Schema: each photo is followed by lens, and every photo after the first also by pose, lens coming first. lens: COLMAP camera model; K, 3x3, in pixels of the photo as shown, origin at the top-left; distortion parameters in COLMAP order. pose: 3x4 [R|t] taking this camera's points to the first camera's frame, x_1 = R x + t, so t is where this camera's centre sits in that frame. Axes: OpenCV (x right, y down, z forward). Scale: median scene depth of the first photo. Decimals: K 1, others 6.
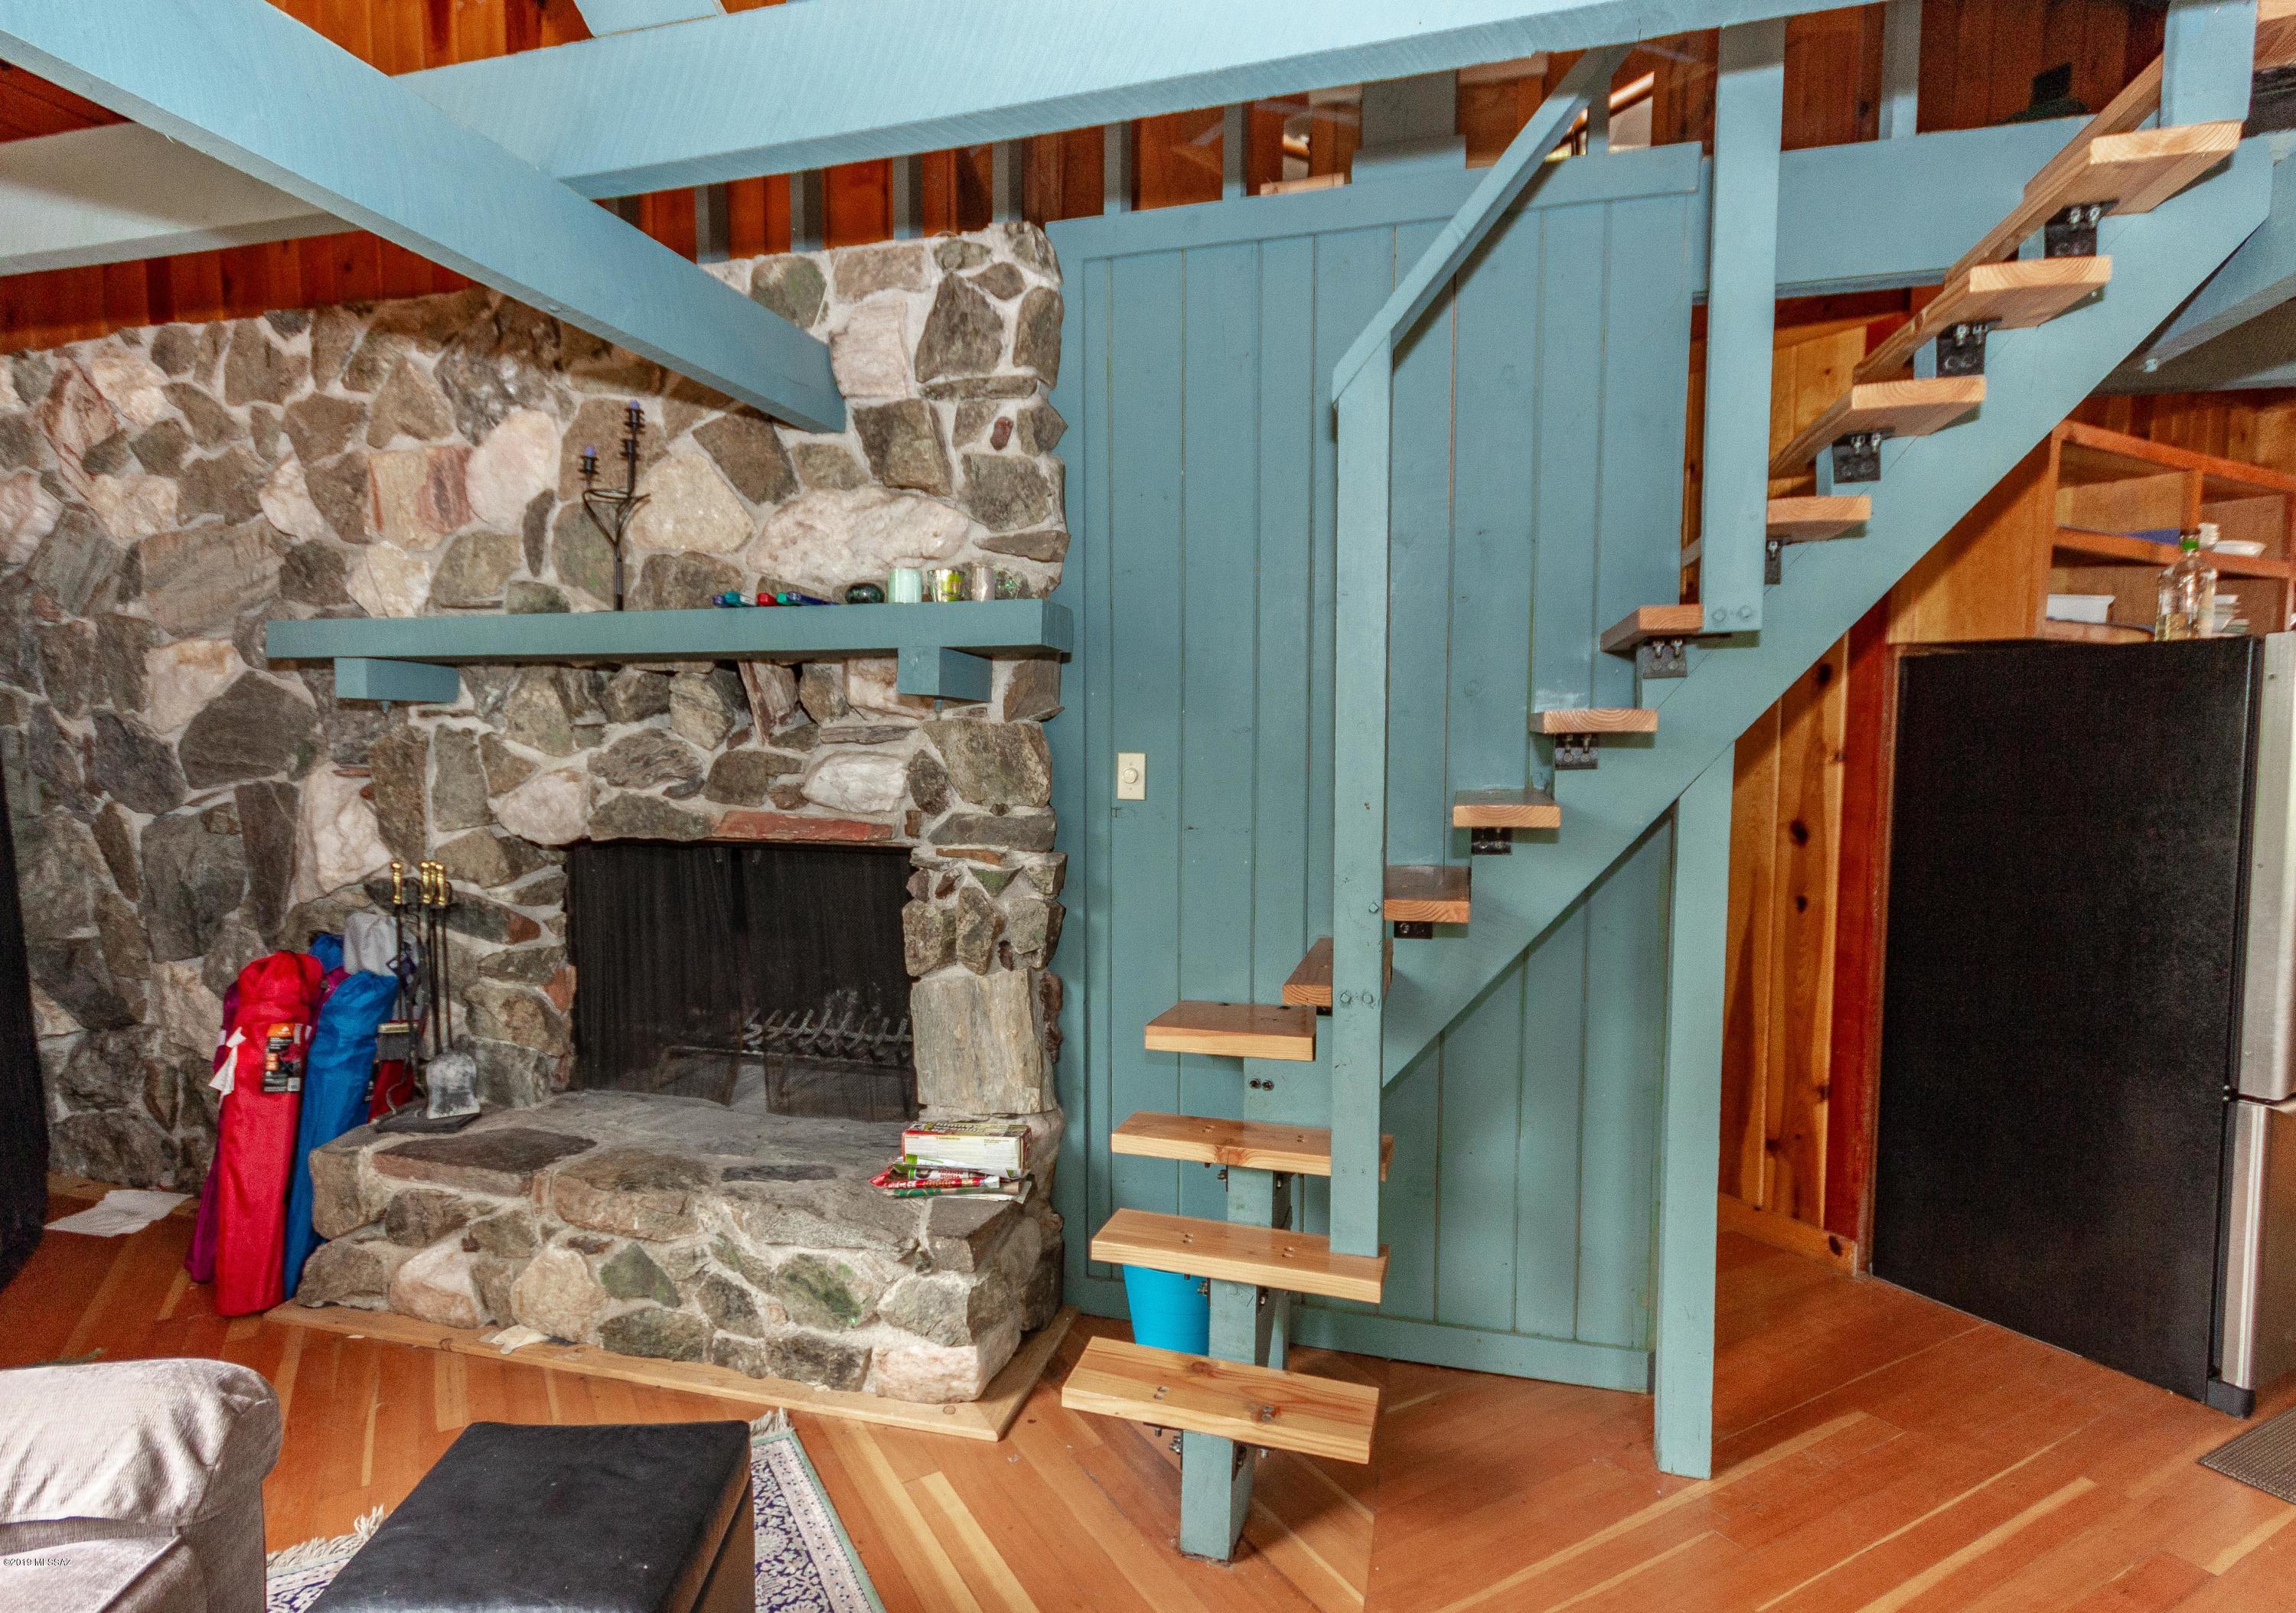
lens RADIAL K [[1177.8, 0, 1140.3], [0, 1177.8, 807.4], [0, 0, 1]] dist [-0.007016, 0.000473]
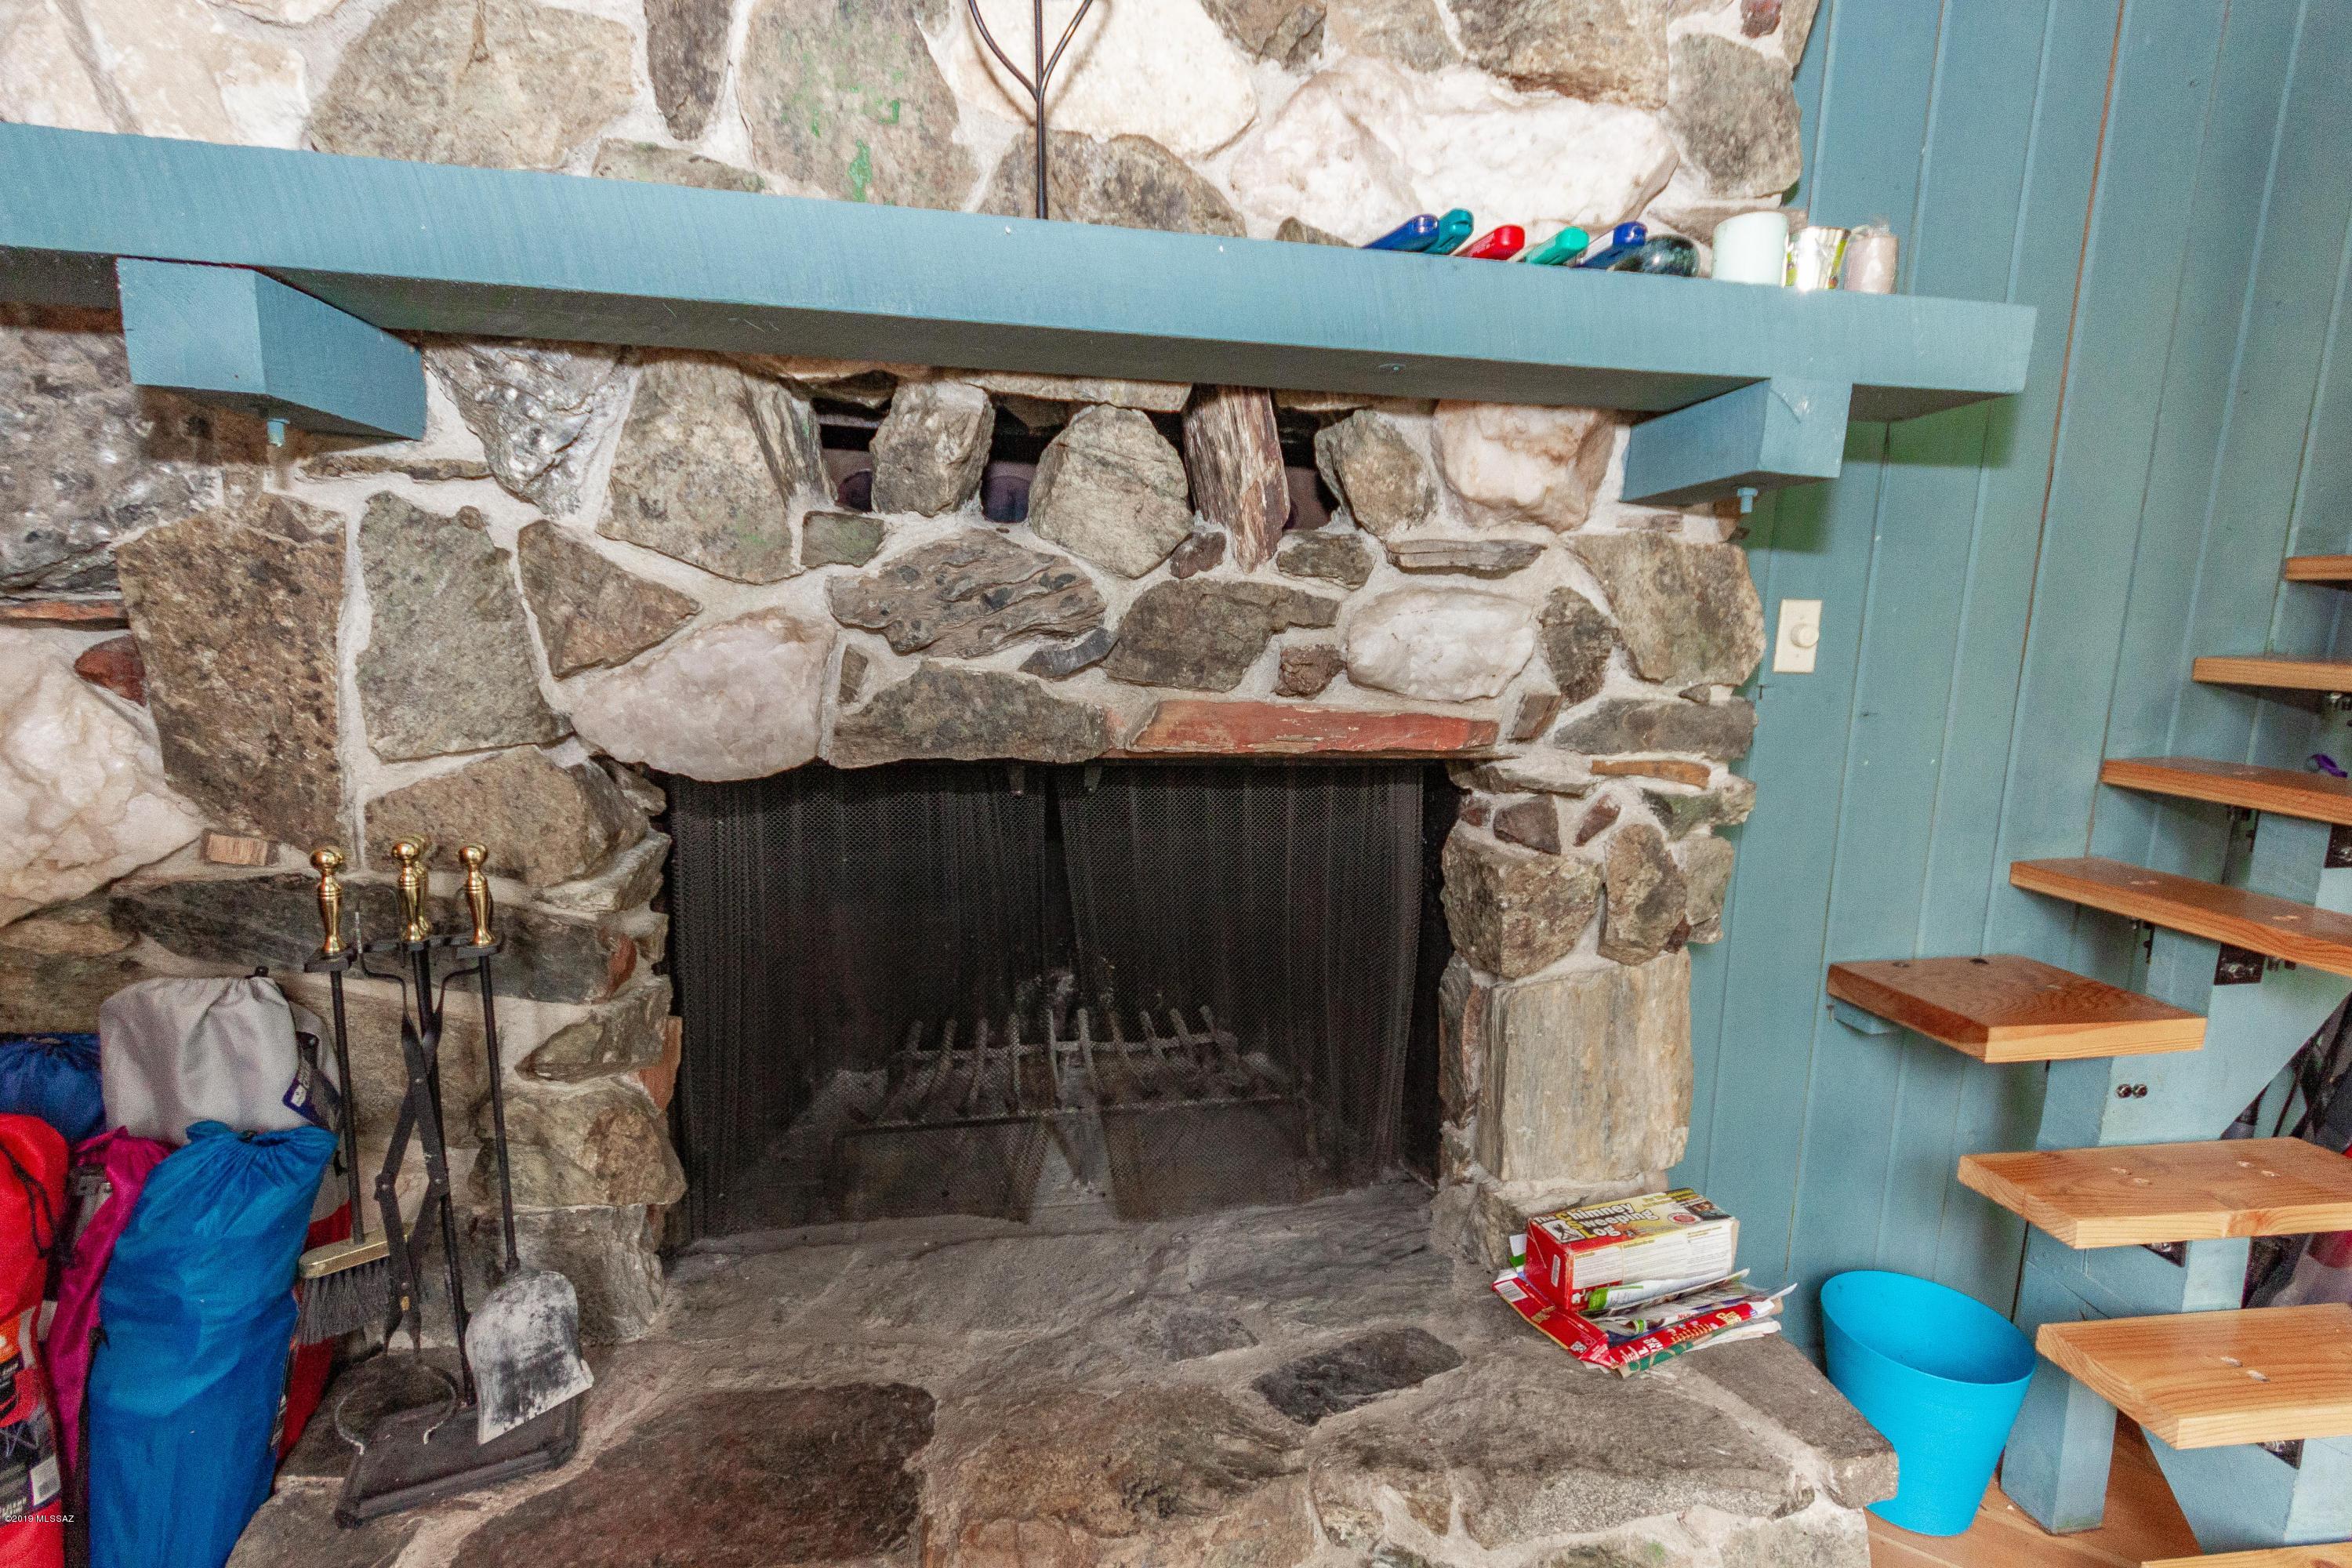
lens RADIAL K [[1080.5, 0, 1180.4], [0, 1080.5, 781.6], [0, 0, 1]] dist [0.002976, -0.000045]
pose [[0.900066, -0.052106, 0.432626, -0.541271], [0.006045, 0.994222, 0.107169, -0.012054], [-0.435711, -0.093845, 0.895181, 0.570383]]
